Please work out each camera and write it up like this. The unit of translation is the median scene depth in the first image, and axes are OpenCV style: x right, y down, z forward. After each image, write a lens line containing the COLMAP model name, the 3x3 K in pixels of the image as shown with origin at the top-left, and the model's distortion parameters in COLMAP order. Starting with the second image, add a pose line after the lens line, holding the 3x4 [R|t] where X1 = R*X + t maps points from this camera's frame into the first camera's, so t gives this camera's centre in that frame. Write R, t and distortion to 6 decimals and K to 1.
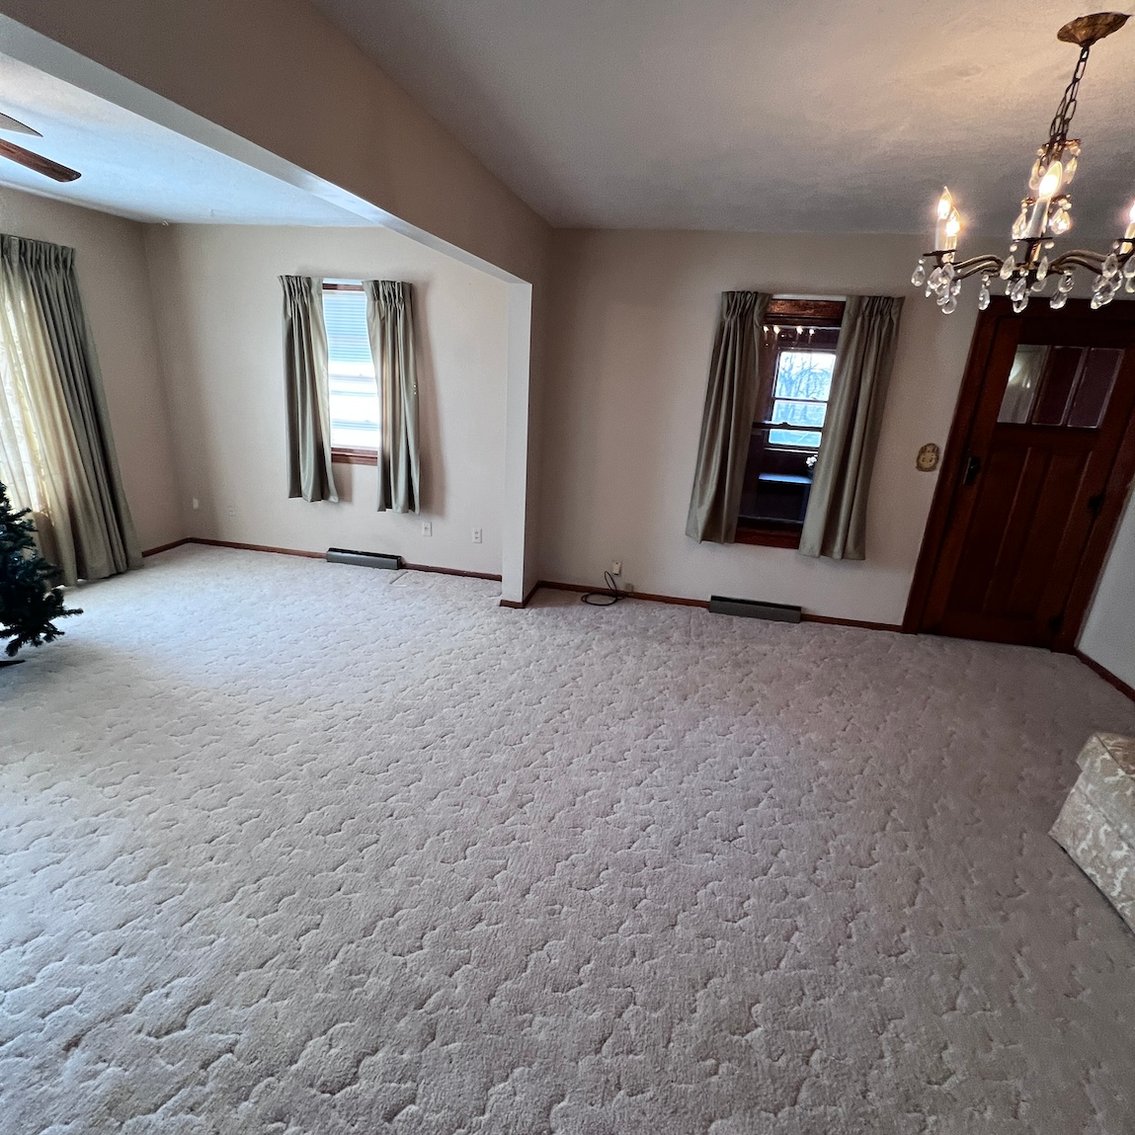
lens RADIAL K [[604.2, 0, 570.1], [0, 604.2, 566.5], [0, 0, 1]] dist [-0.001058, 0.000466]
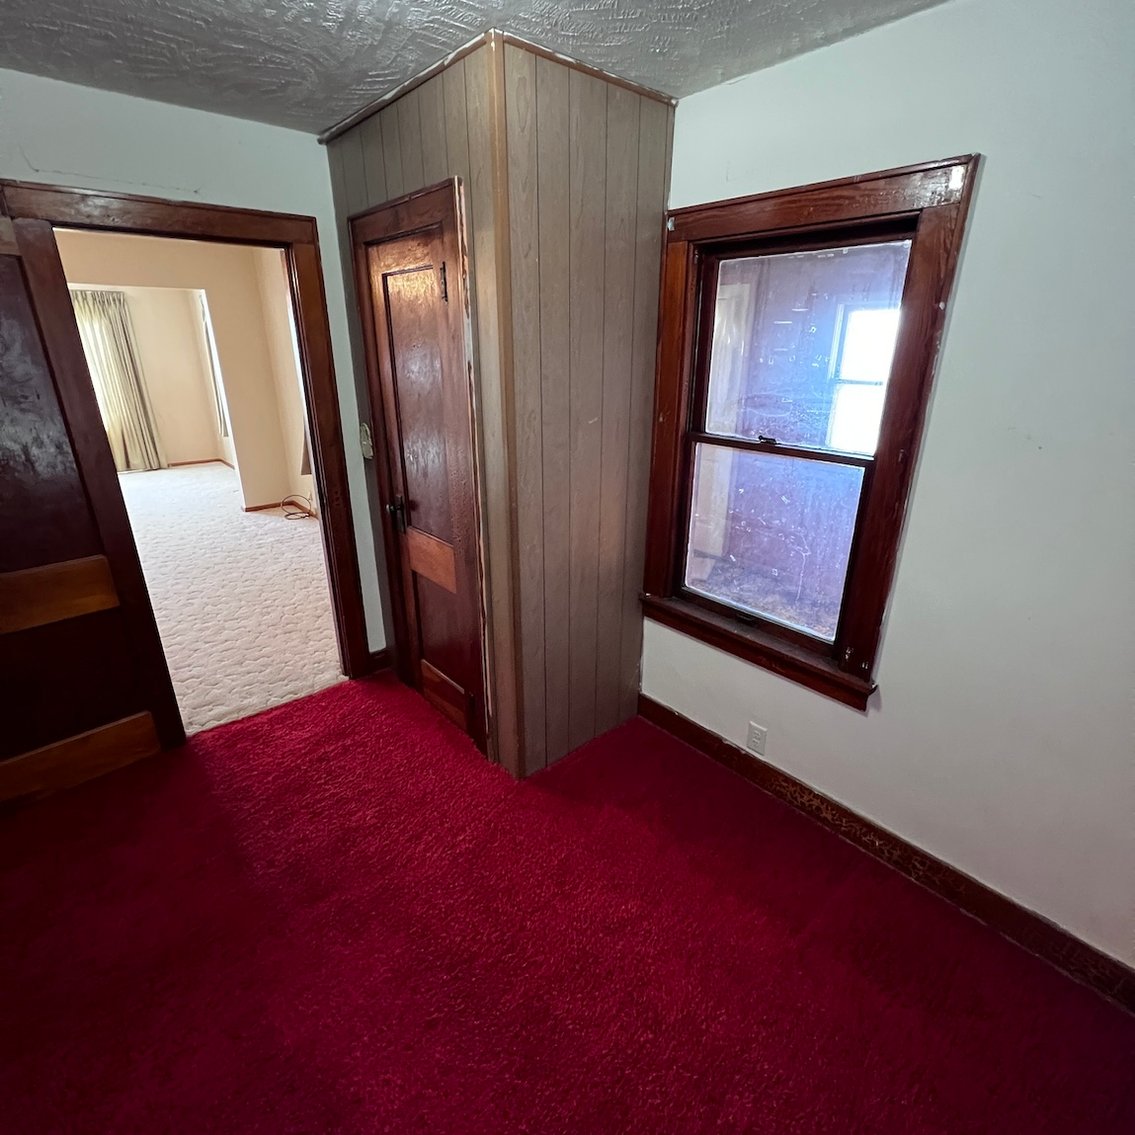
lens RADIAL K [[604.2, 0, 567.5], [0, 604.2, 568.2], [0, 0, 1]] dist [-0.001058, 0.000466]
pose [[0.798733, 0.166094, -0.578307, 1.707319], [-0.154361, 0.985542, 0.069858, -0.022756], [0.581549, 0.033471, 0.812823, 0.329689]]
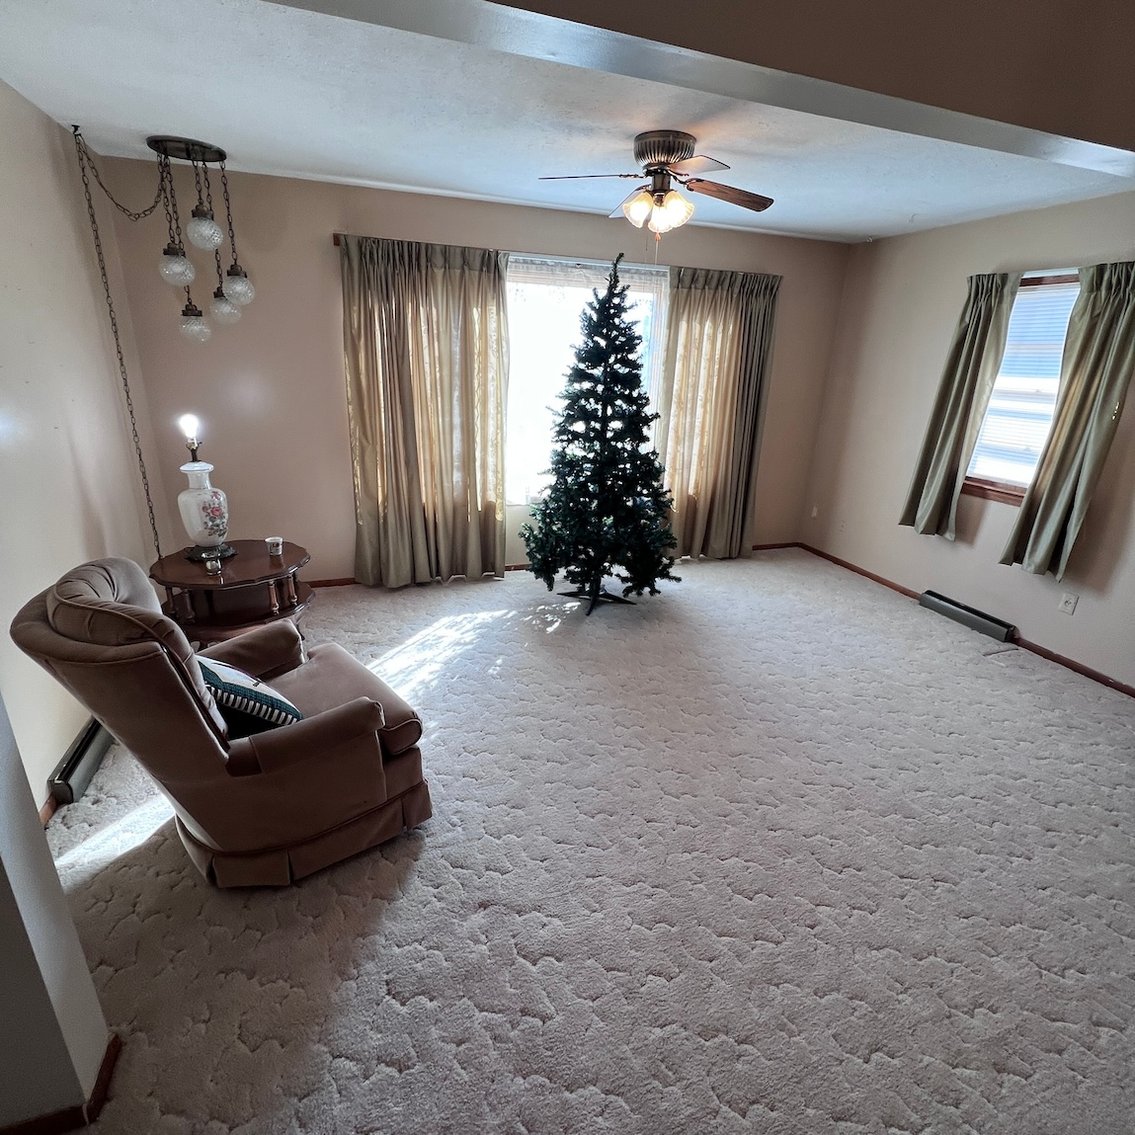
lens RADIAL K [[604.2, 0, 570.1], [0, 604.2, 565.4], [0, 0, 1]] dist [-0.001058, 0.000466]
pose [[0.517675, 0.253020, -0.817309, 0.045475], [-0.281746, 0.952404, 0.116387, -0.029437], [0.807857, 0.170023, 0.564323, 0.139669]]
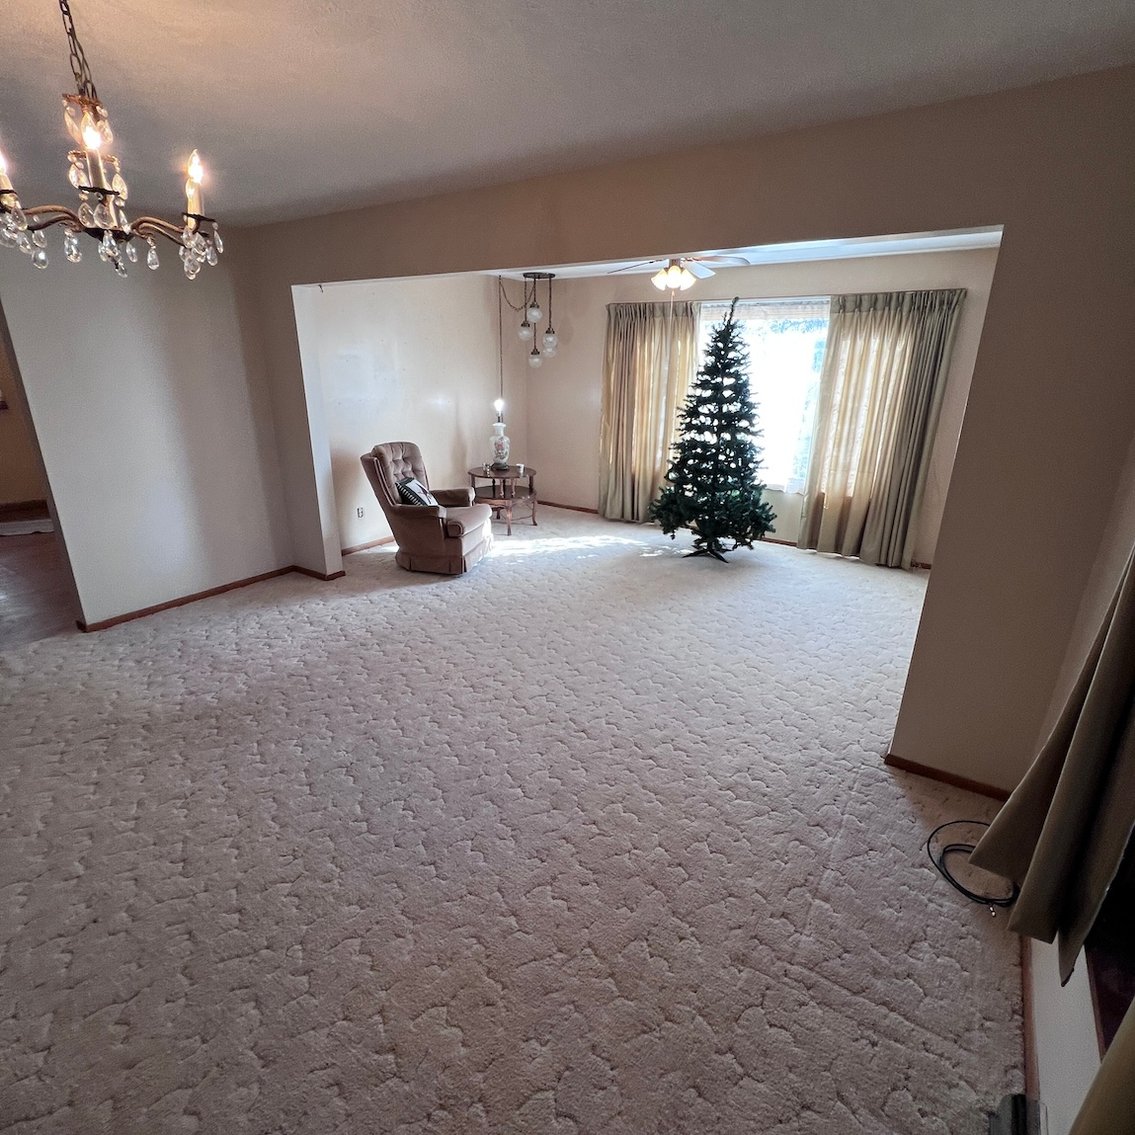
lens RADIAL K [[604.2, 0, 573.2], [0, 604.2, 566.1], [0, 0, 1]] dist [-0.001058, 0.000466]
pose [[-0.374487, 0.236812, -0.896482, 0.667855], [-0.329363, 0.869812, 0.367352, -0.276965], [0.866764, 0.432837, -0.247736, 0.969311]]
